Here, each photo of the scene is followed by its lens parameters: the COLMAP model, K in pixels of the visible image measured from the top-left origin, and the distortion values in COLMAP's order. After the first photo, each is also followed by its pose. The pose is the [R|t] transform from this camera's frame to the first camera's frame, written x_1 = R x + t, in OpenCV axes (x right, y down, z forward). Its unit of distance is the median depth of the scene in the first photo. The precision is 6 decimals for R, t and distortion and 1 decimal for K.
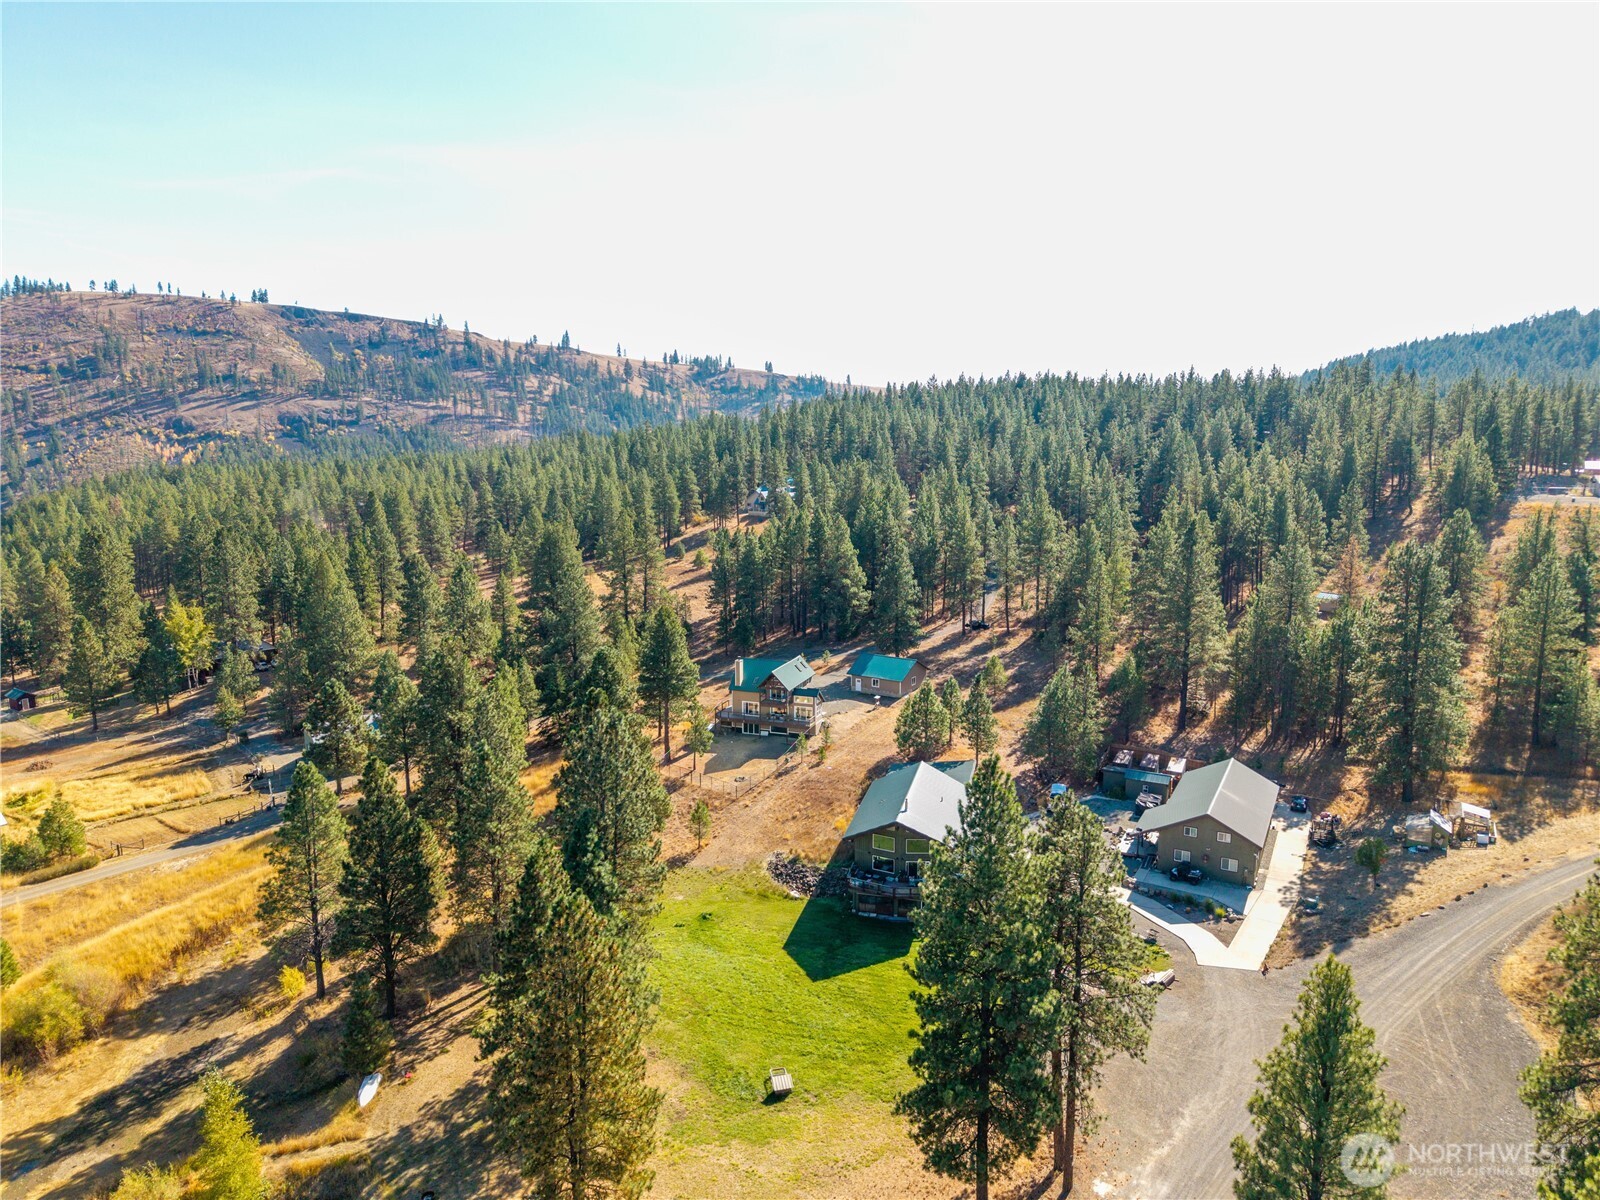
lens RADIAL K [[1106.6, 0, 800.0], [0, 1106.6, 600.0], [0, 0, 1]] dist [0.003093, -0.024334]
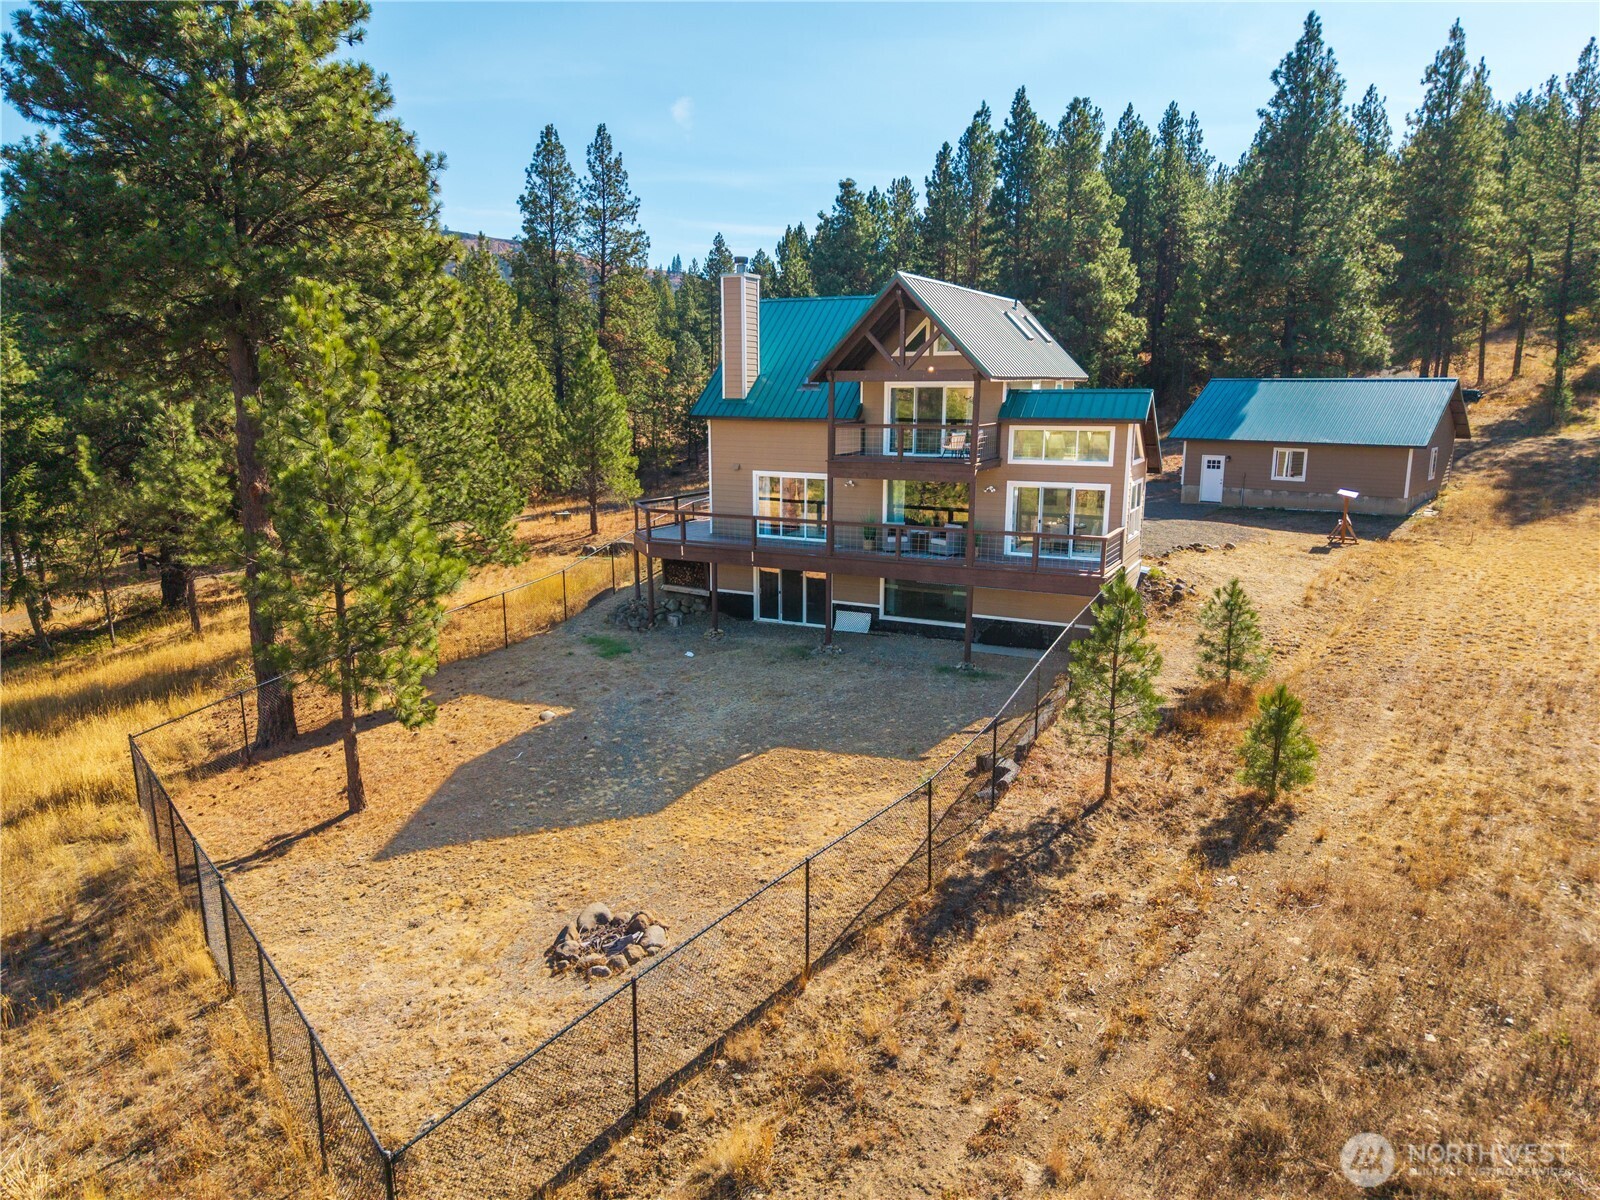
lens RADIAL K [[1106.6, 0, 800.0], [0, 1106.6, 600.0], [0, 0, 1]] dist [0.003093, -0.024334]
pose [[0.994089, 0.028958, -0.104635, -0.002939], [-0.025014, 0.998934, 0.038803, 0.015547], [0.105647, -0.035957, 0.993753, 0.113255]]
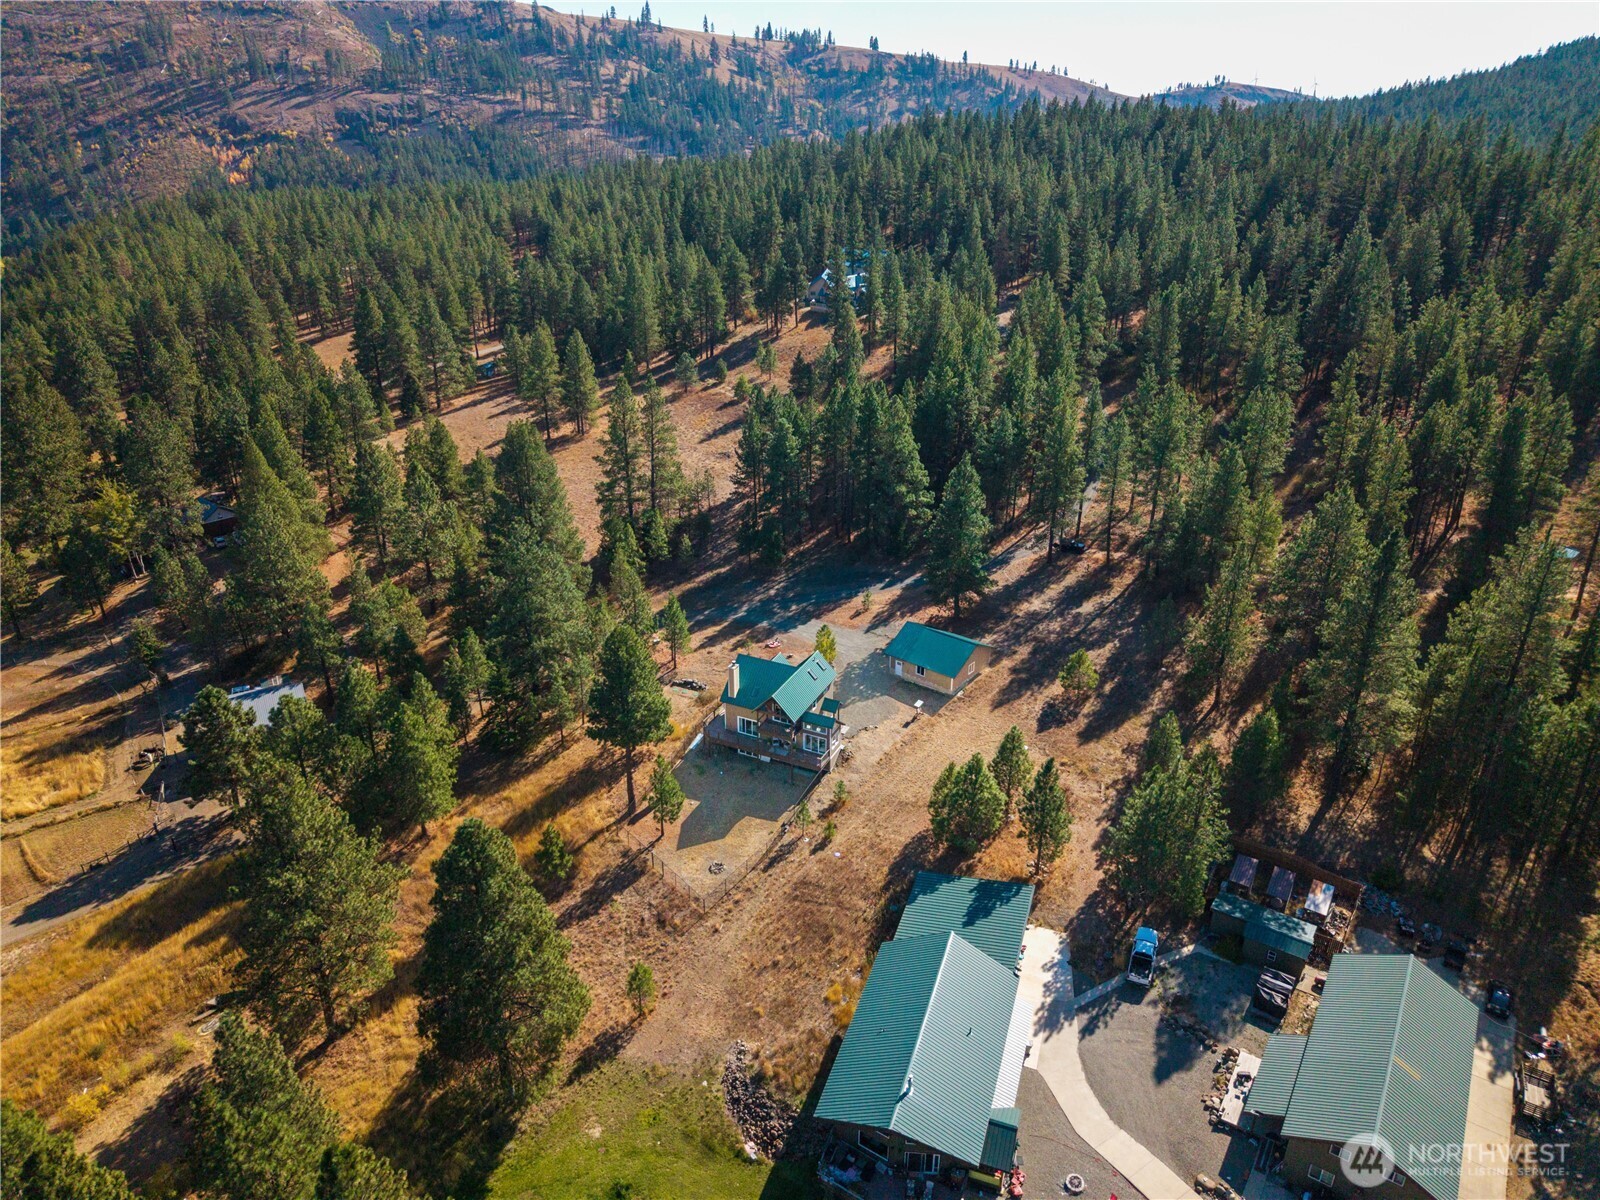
lens RADIAL K [[1095.5, 0, 786.8], [0, 1095.5, 631.8], [0, 0, 1]] dist [-0.010150, 0.001504]
pose [[0.994806, 0.048834, -0.089311, 0.006645], [-0.020696, 0.956116, 0.292256, -0.026775], [0.099664, -0.288889, 0.952161, 0.043301]]
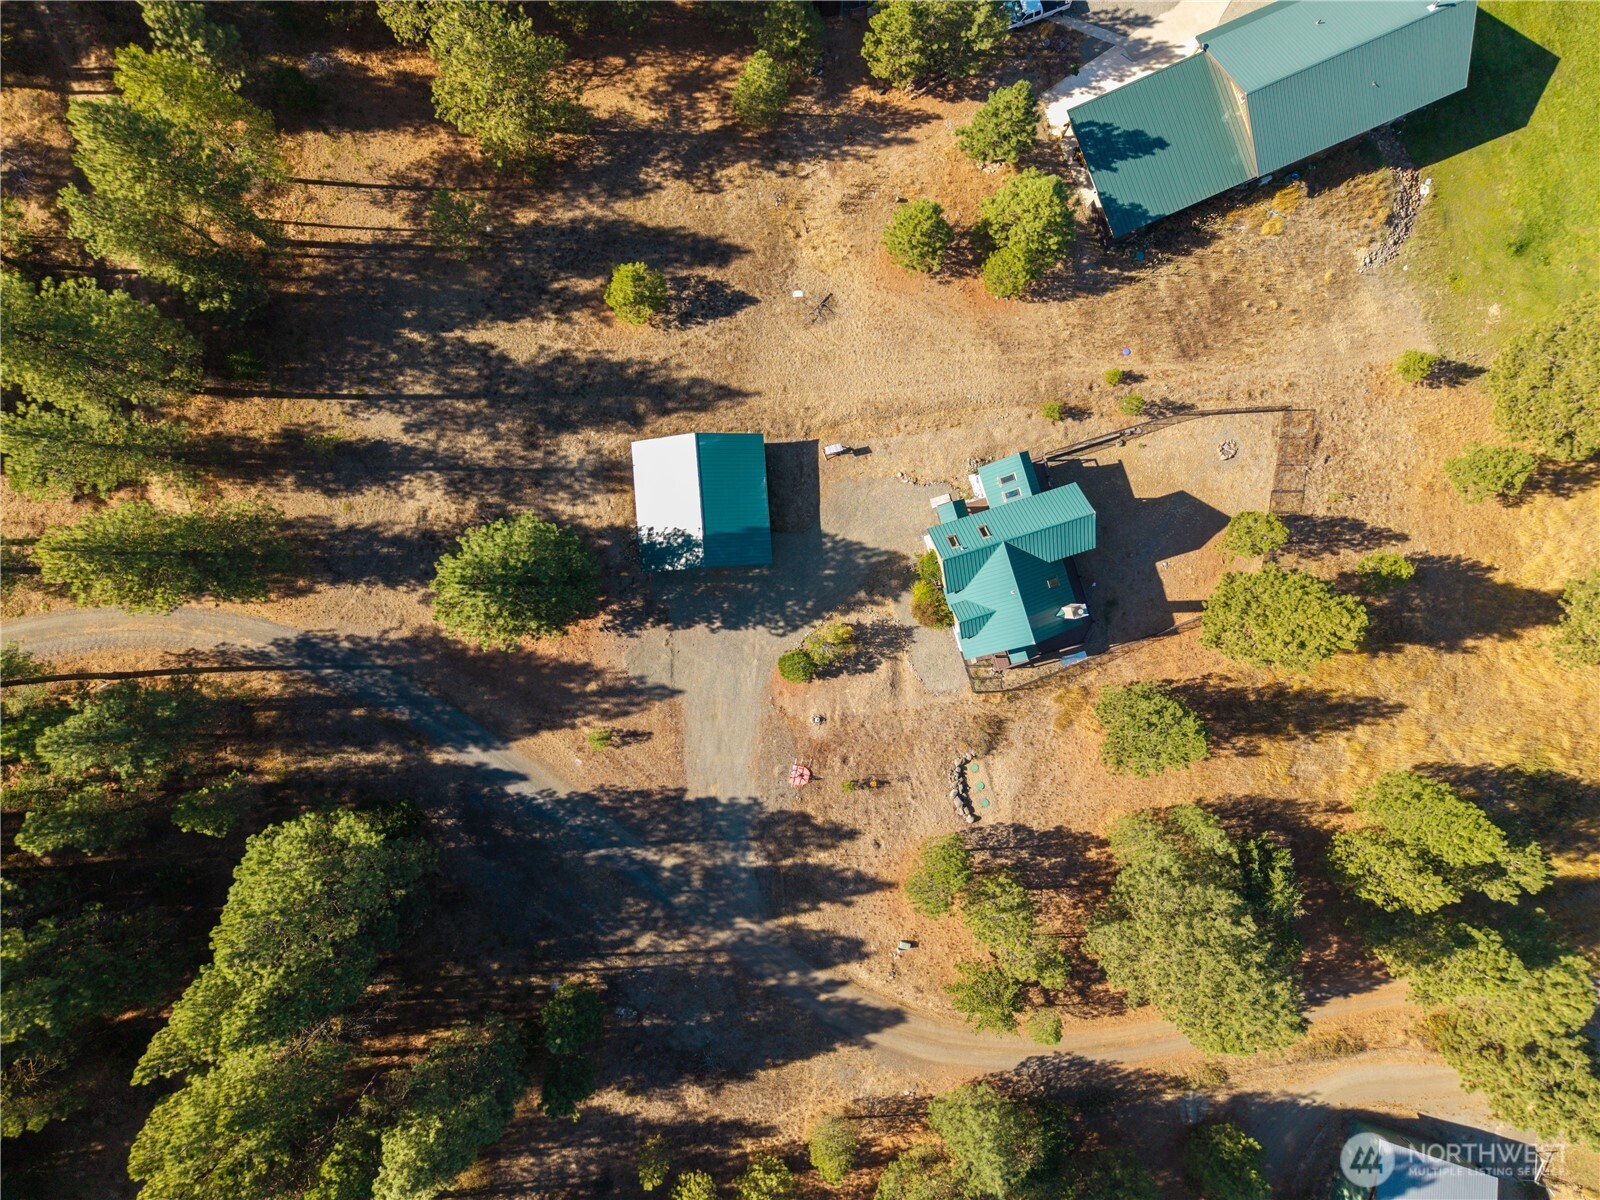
lens RADIAL K [[1106.6, 0, 800.0], [0, 1106.6, 600.0], [0, 0, 1]] dist [0.003093, -0.024334]
pose [[-0.616043, -0.787598, 0.013402, 0.002984], [0.107628, -0.067305, 0.991910, -0.063509], [-0.780325, 0.612502, 0.126231, 0.147673]]
